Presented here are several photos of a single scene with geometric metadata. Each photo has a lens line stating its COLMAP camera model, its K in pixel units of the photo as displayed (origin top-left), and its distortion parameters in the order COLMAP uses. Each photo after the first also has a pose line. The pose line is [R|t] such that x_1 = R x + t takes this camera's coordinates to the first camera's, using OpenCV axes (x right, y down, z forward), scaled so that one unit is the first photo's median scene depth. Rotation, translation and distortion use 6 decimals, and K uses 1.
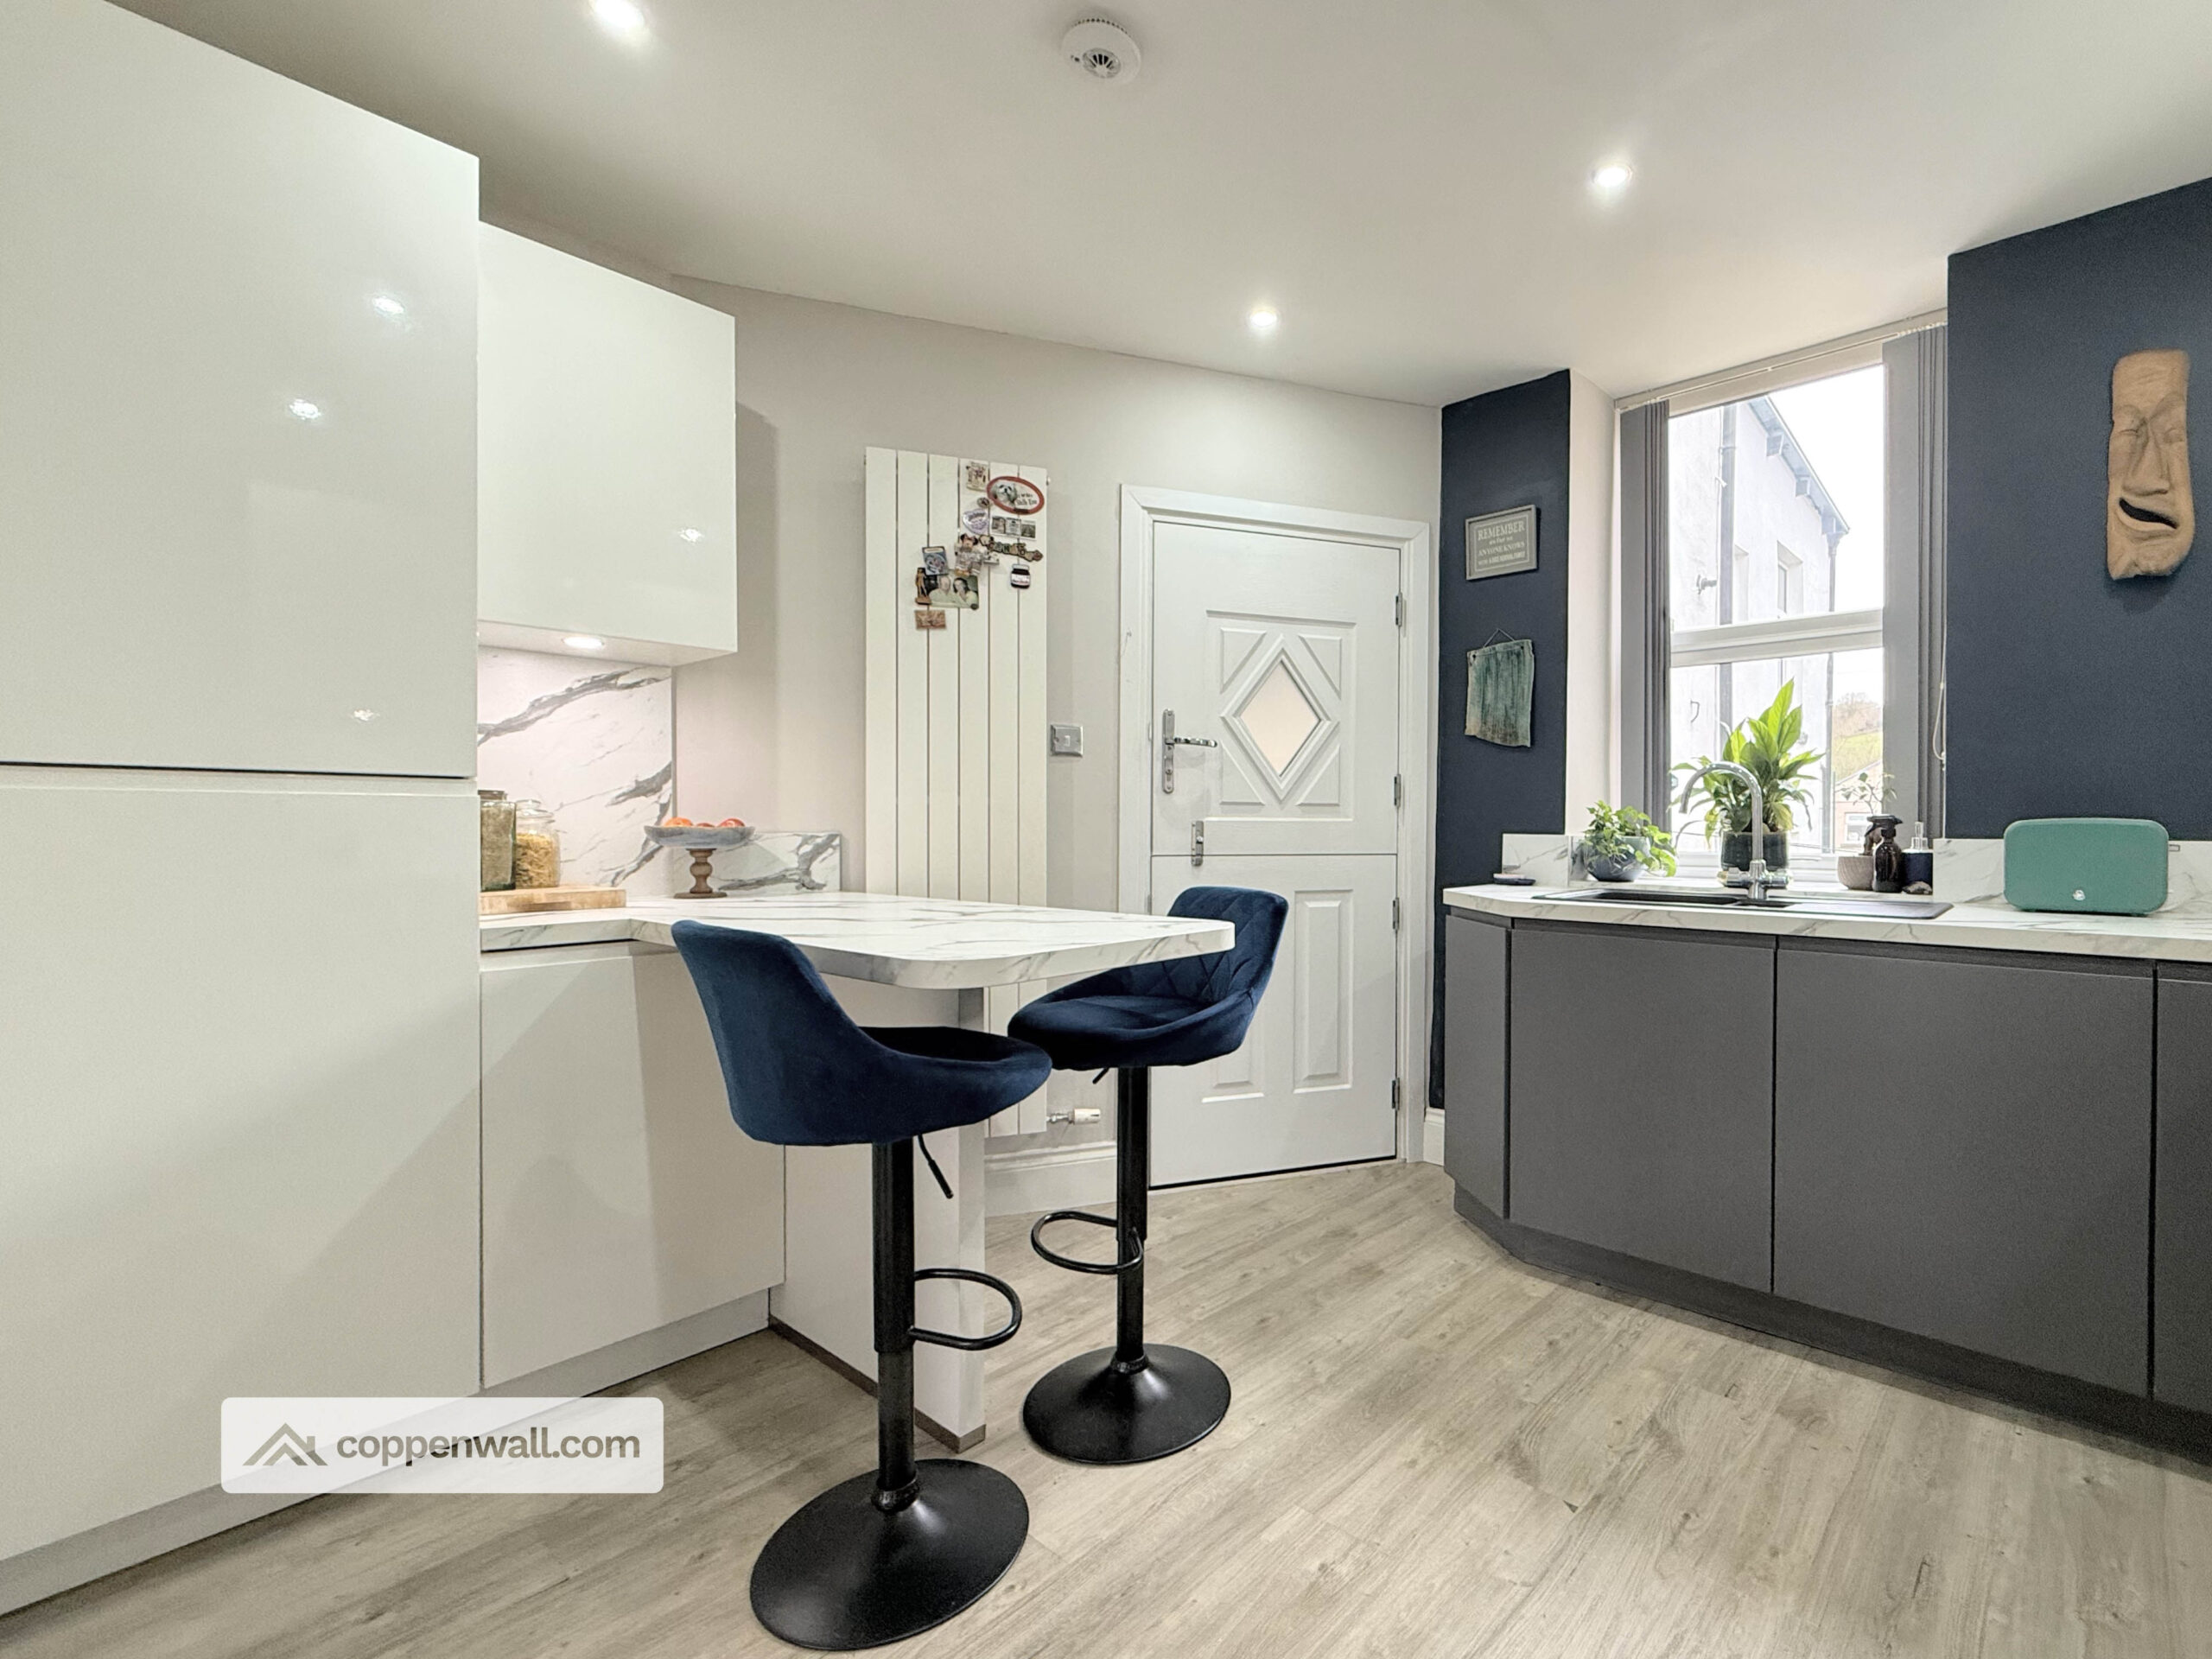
lens RADIAL K [[992.0, 0, 1286.8], [0, 992.0, 835.2], [0, 0, 1]] dist [-0.007209, 0.000277]
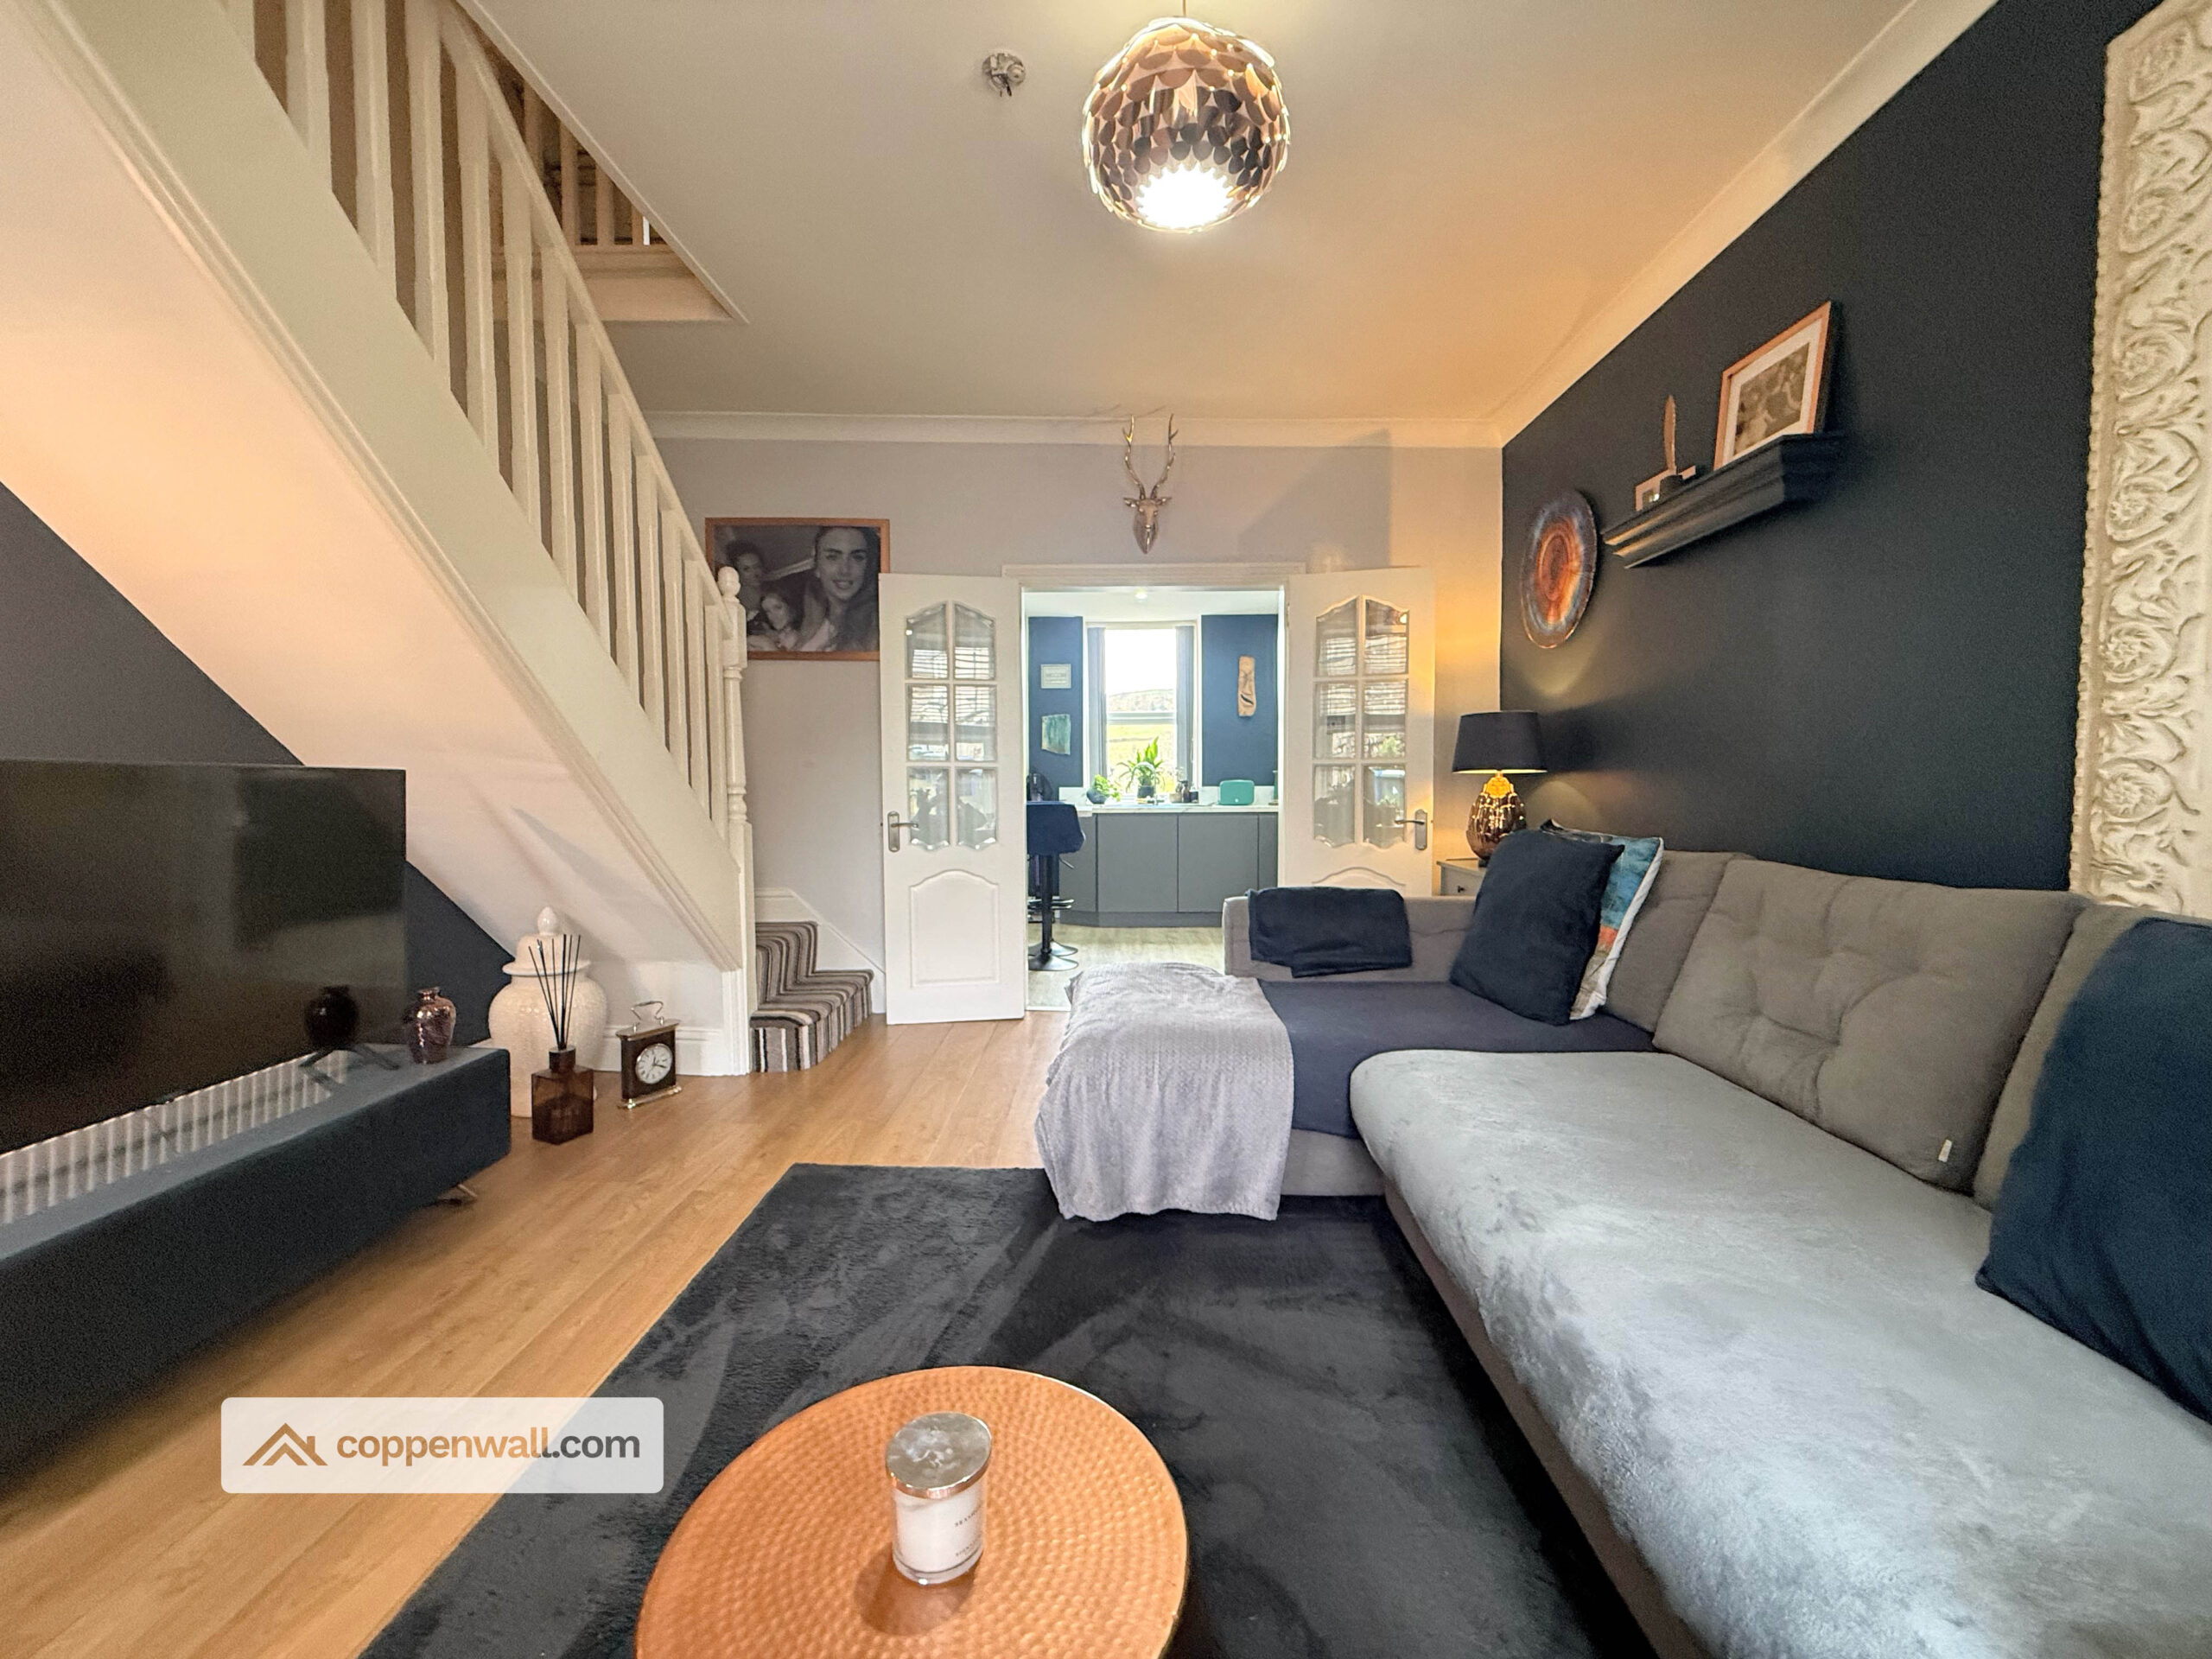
lens RADIAL K [[891.9, 0, 1086.6], [0, 891.9, 835.7], [0, 0, 1]] dist [-0.006973, 0.000219]
pose [[0.799250, -0.038514, 0.599764, -1.360631], [0.016880, 0.998989, 0.041655, 0.033782], [-0.600762, -0.023169, 0.799092, -1.108472]]
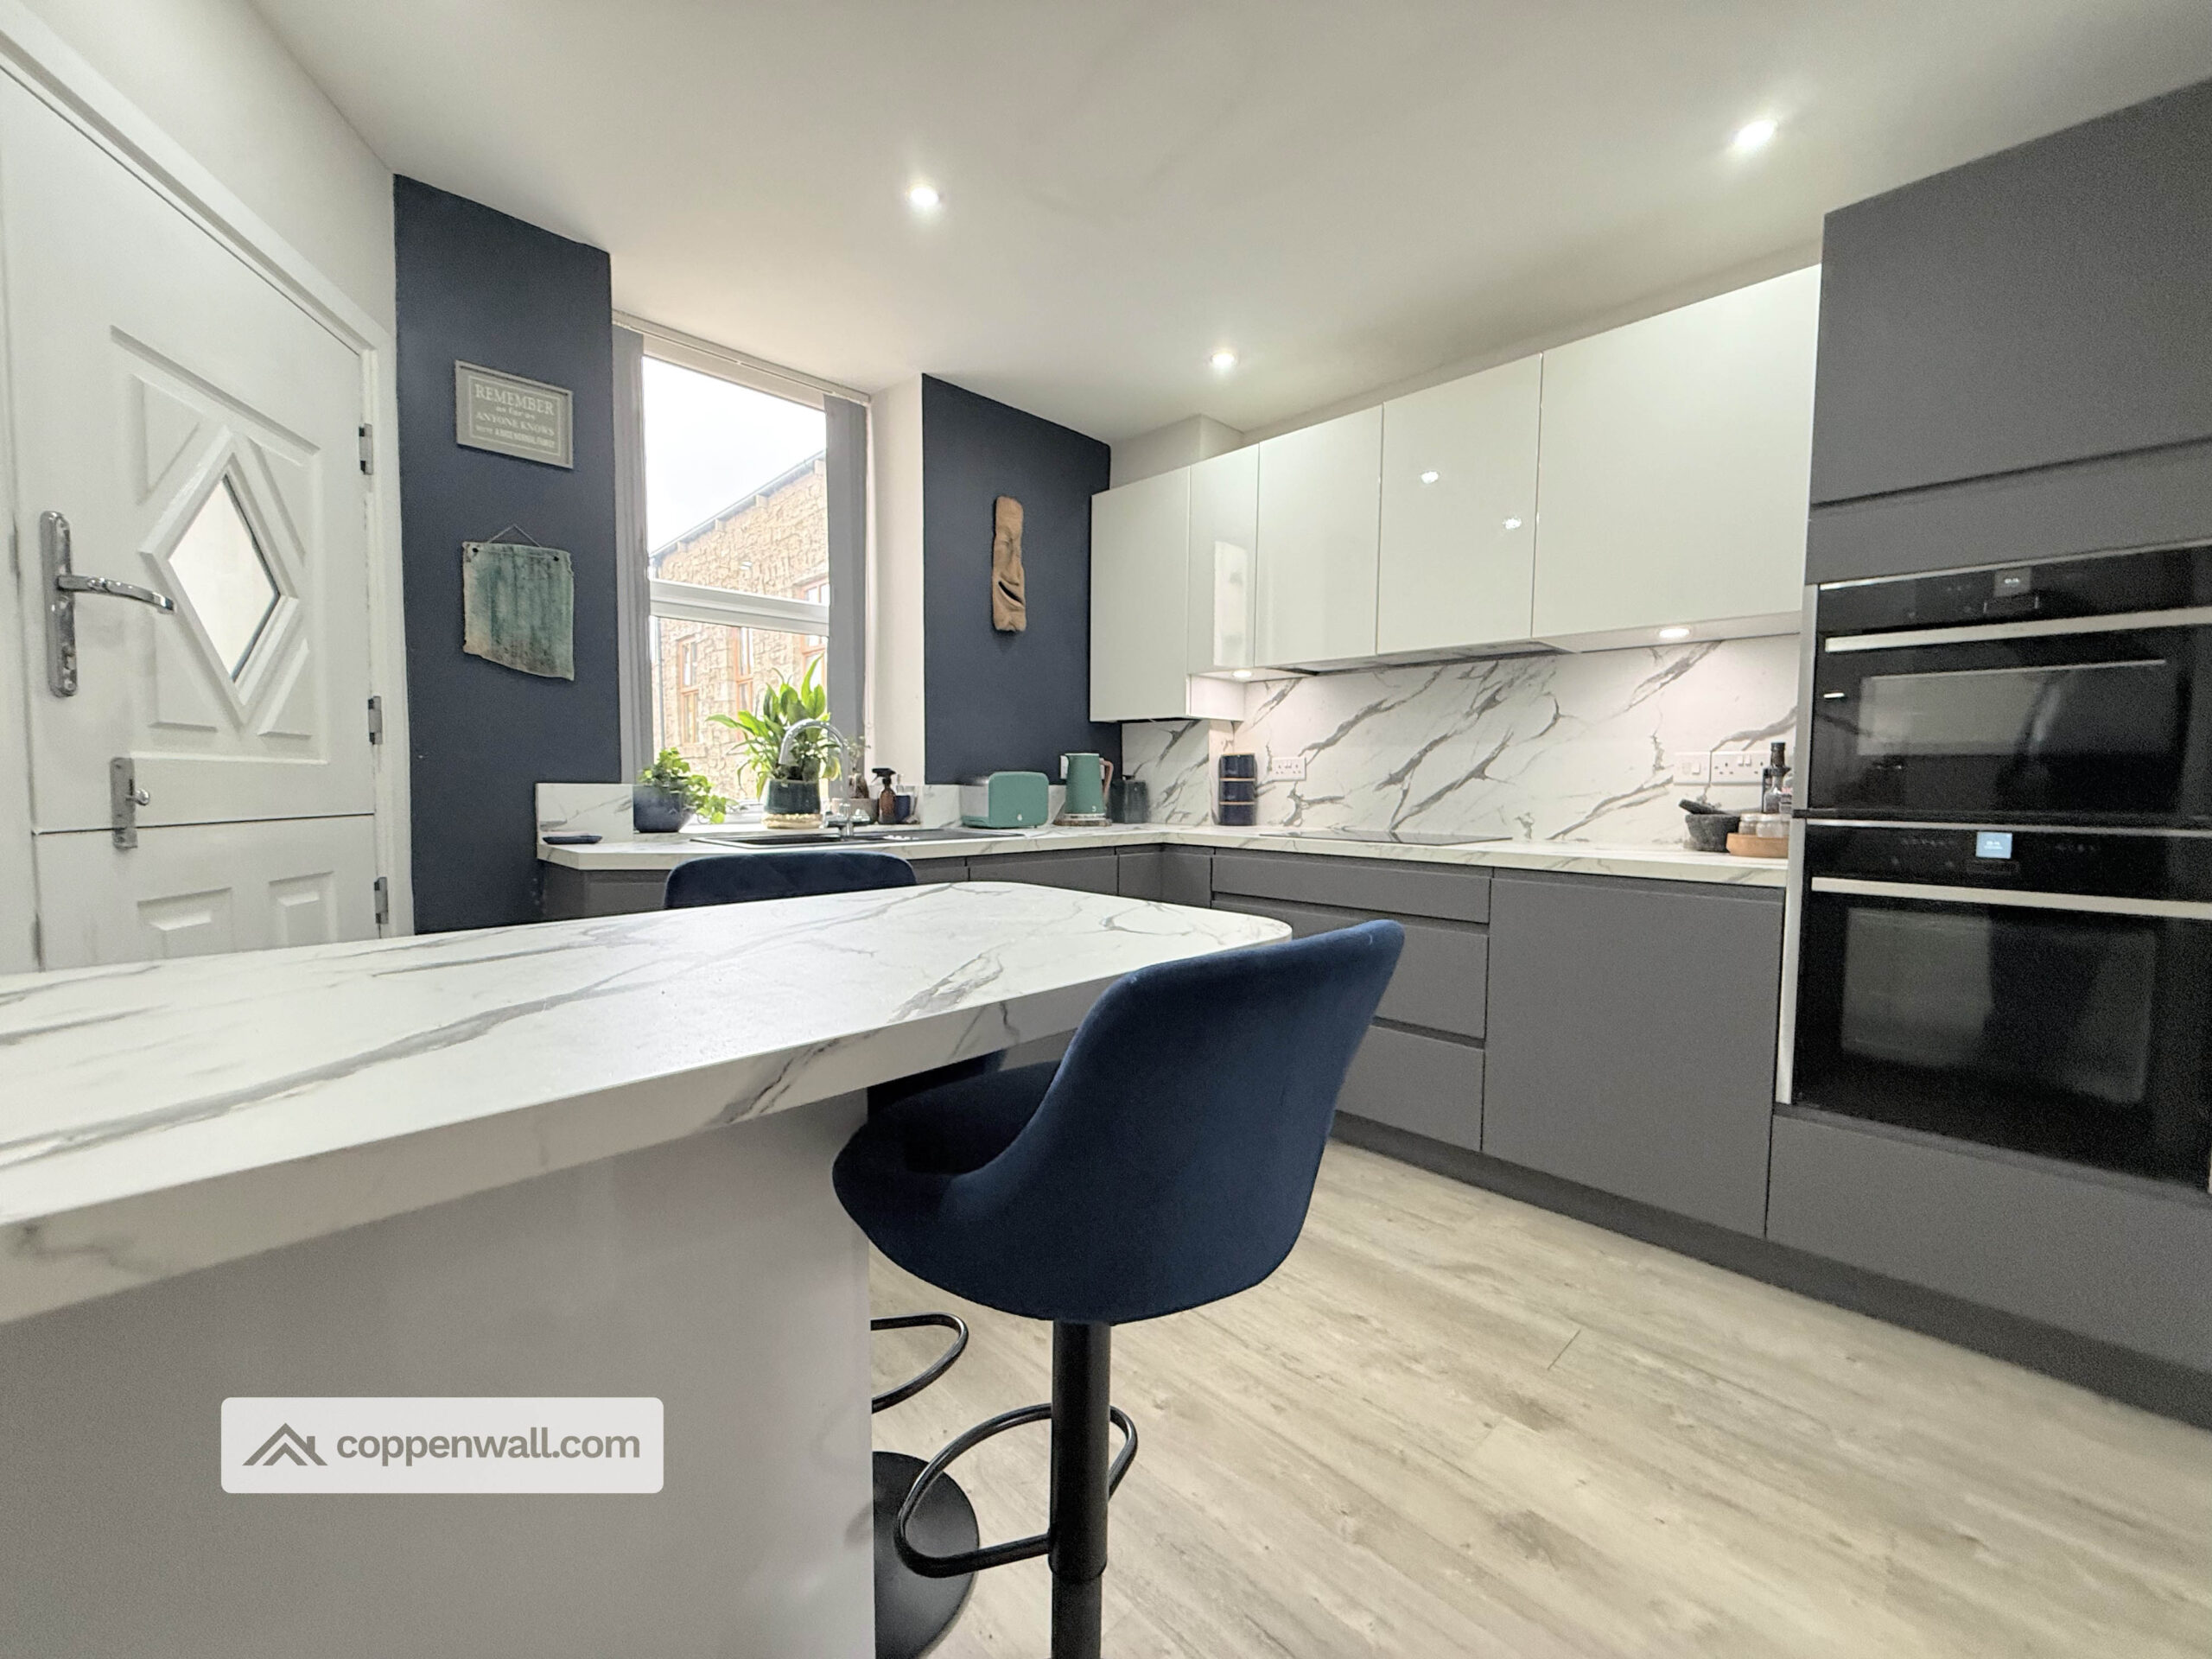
lens RADIAL K [[891.9, 0, 1087.1], [0, 891.9, 838.4], [0, 0, 1]] dist [-0.006973, 0.000219]
pose [[0.114619, -0.061618, 0.991497, -0.545896], [0.008238, 0.998099, 0.061076, 0.003541], [-0.993375, 0.001168, 0.114908, 0.553920]]
